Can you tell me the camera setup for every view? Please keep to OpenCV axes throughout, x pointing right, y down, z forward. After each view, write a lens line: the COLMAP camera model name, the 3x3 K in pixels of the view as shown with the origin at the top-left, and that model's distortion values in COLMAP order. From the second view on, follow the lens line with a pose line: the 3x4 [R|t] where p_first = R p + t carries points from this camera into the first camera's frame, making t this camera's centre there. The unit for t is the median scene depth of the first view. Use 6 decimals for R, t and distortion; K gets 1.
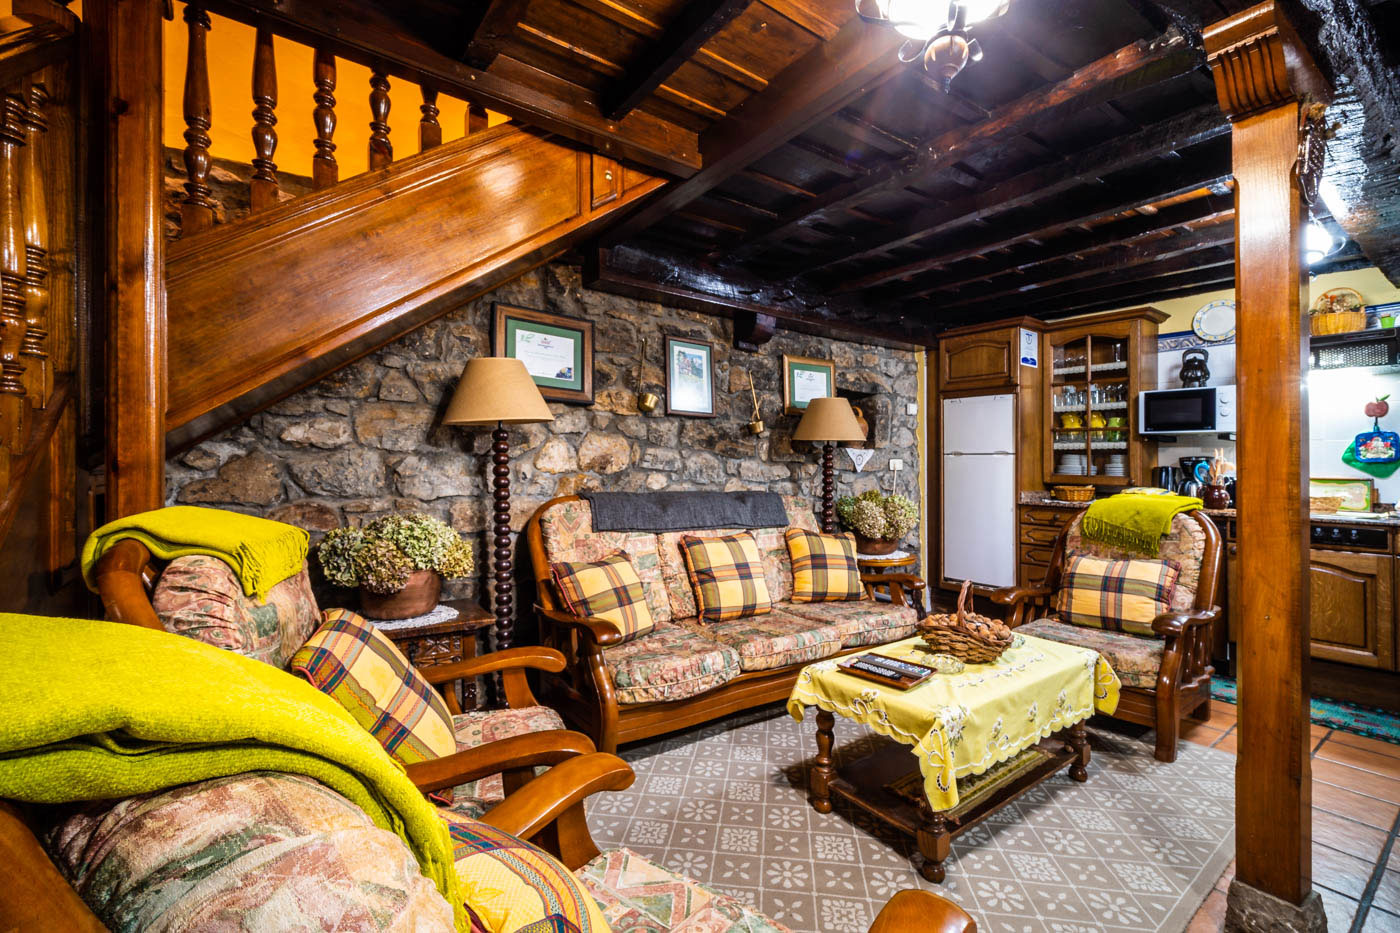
lens RADIAL K [[617.7, 0, 725.3], [0, 617.7, 431.8], [0, 0, 1]] dist [-0.001428, 0.000215]
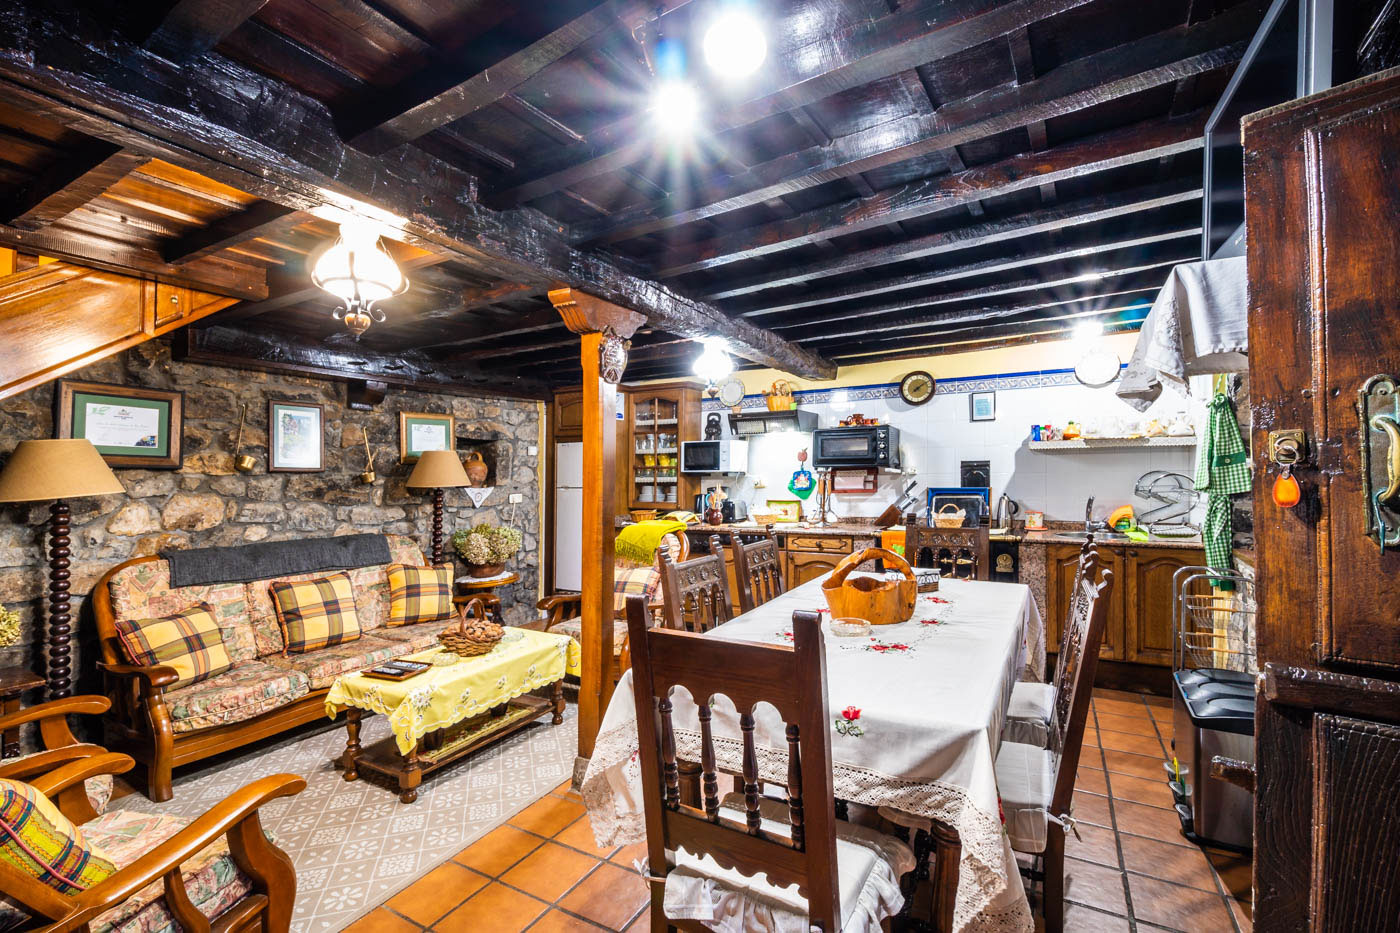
lens RADIAL K [[617.7, 0, 707.6], [0, 617.7, 418.5], [0, 0, 1]] dist [-0.001428, 0.000215]
pose [[0.916357, 0.003458, 0.400346, 0.196539], [0.010405, 0.999419, -0.032448, -0.085274], [-0.400226, 0.033899, 0.915789, -0.364276]]
